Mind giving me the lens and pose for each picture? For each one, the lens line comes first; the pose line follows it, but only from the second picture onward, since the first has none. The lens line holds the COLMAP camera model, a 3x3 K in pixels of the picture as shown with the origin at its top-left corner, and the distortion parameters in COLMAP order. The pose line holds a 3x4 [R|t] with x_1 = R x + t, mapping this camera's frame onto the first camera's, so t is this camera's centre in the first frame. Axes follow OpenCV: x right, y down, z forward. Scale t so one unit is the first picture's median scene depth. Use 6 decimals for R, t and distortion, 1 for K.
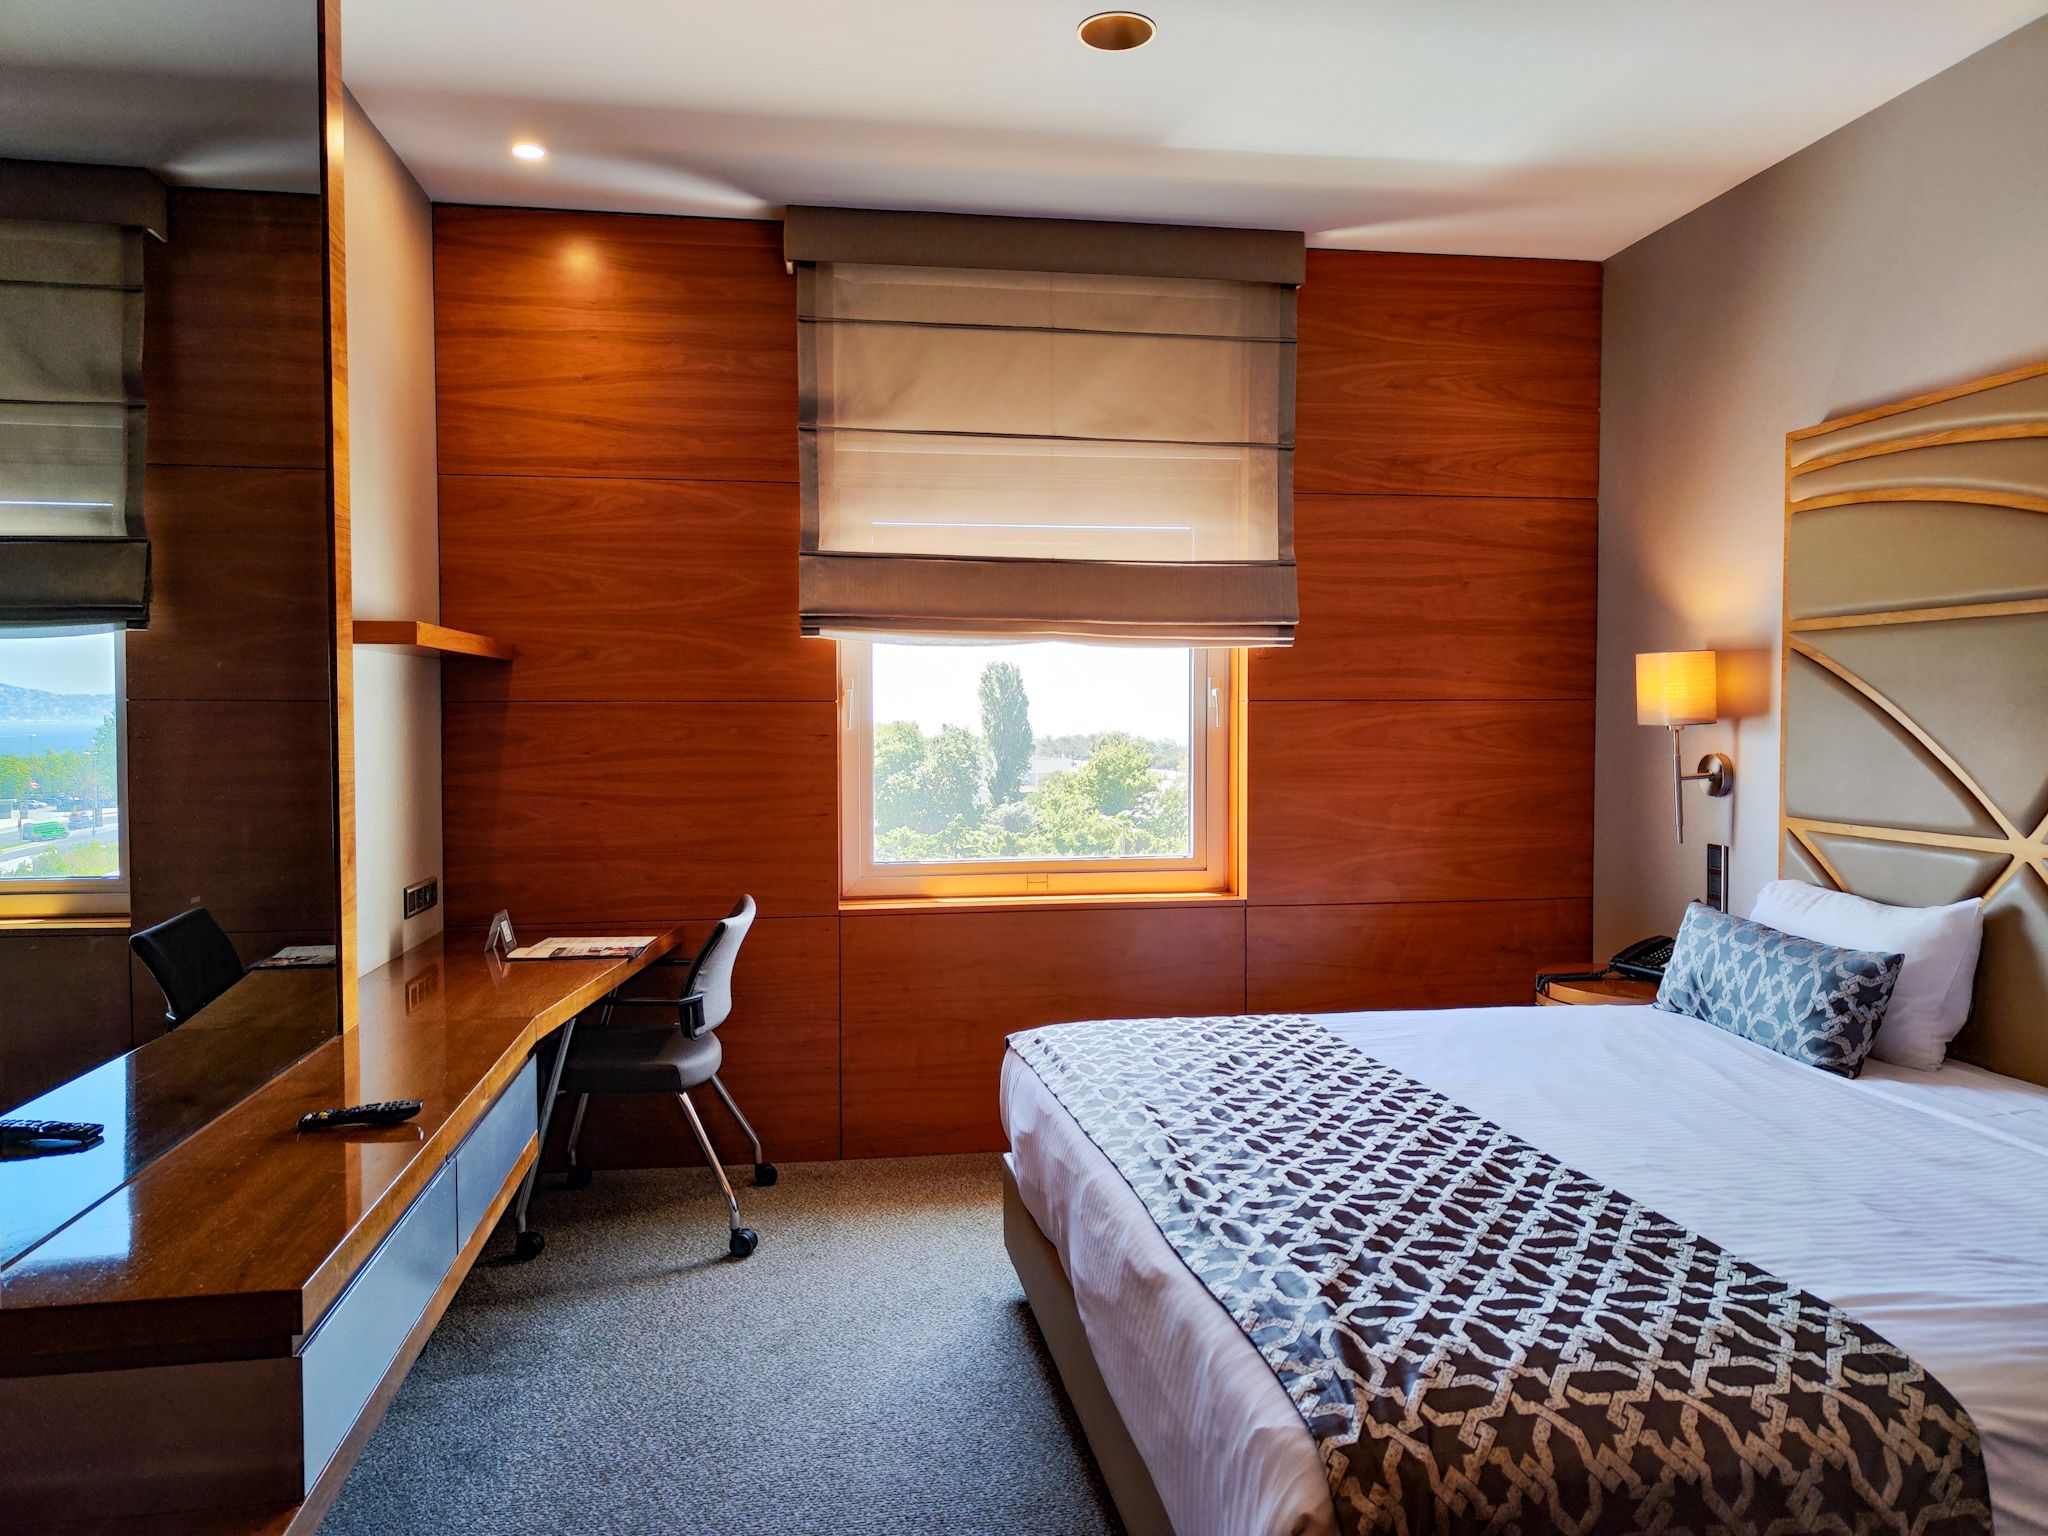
lens RADIAL K [[1457.1, 0, 1045.5], [0, 1457.1, 785.6], [0, 0, 1]] dist [-0.001876, 0.007843]
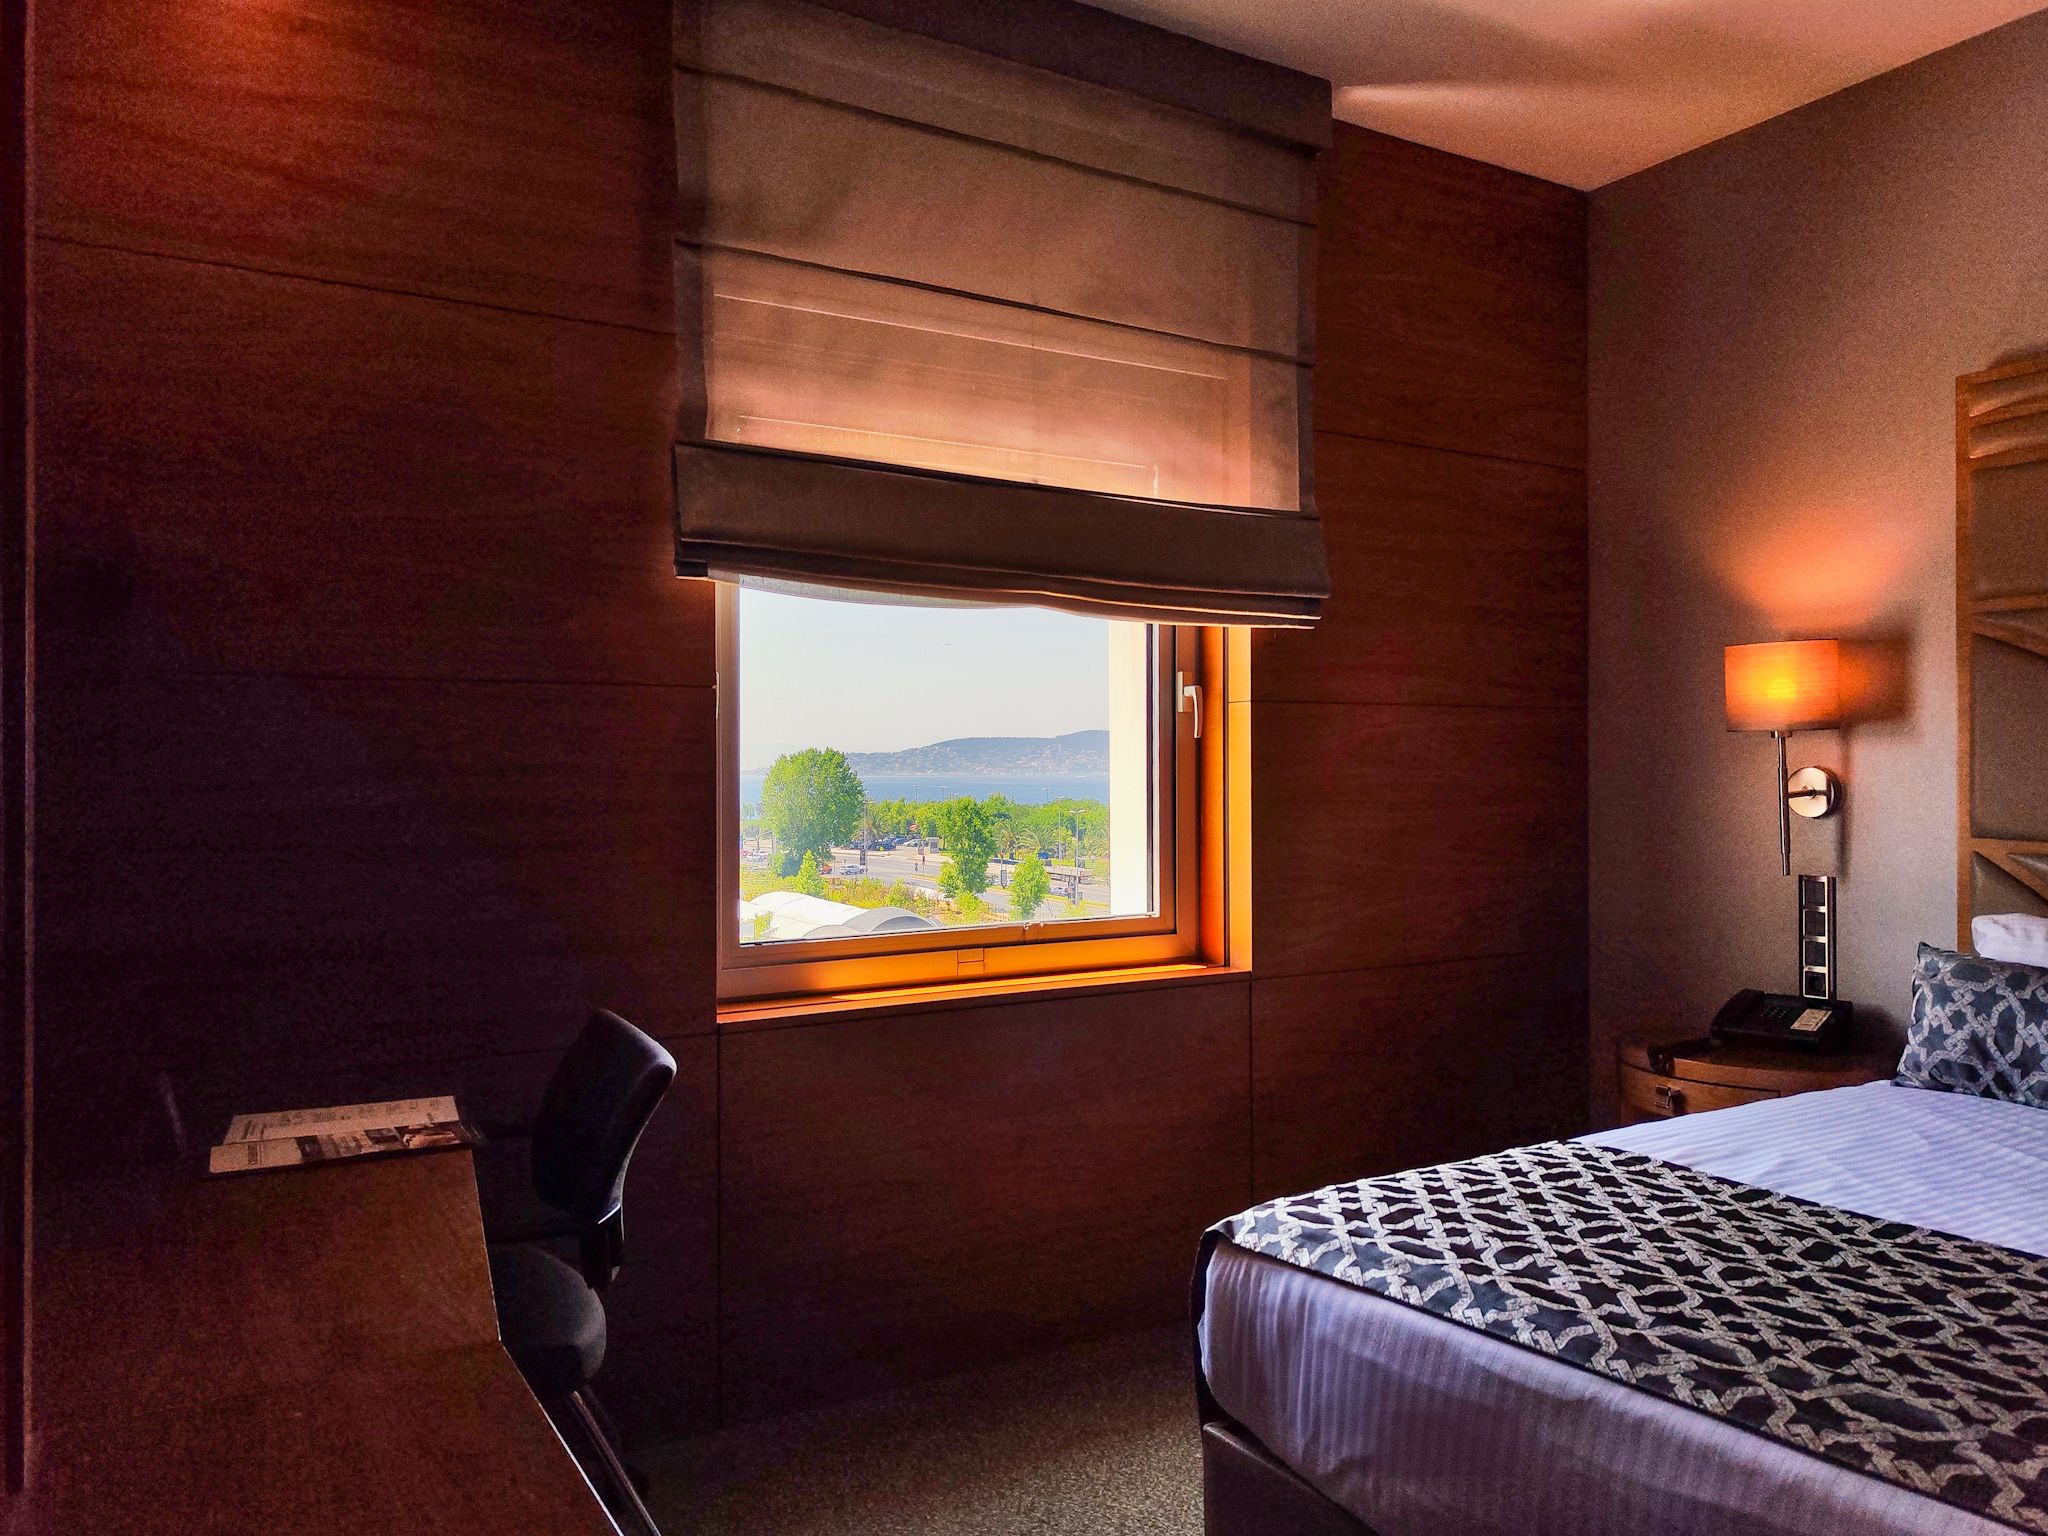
lens RADIAL K [[1457.1, 0, 1014.1], [0, 1457.1, 774.9], [0, 0, 1]] dist [-0.001876, 0.007843]
pose [[0.924933, -0.002475, 0.380121, -0.264928], [0.019782, 0.998937, -0.041632, 0.008212], [-0.379614, 0.046026, 0.923999, 0.380651]]
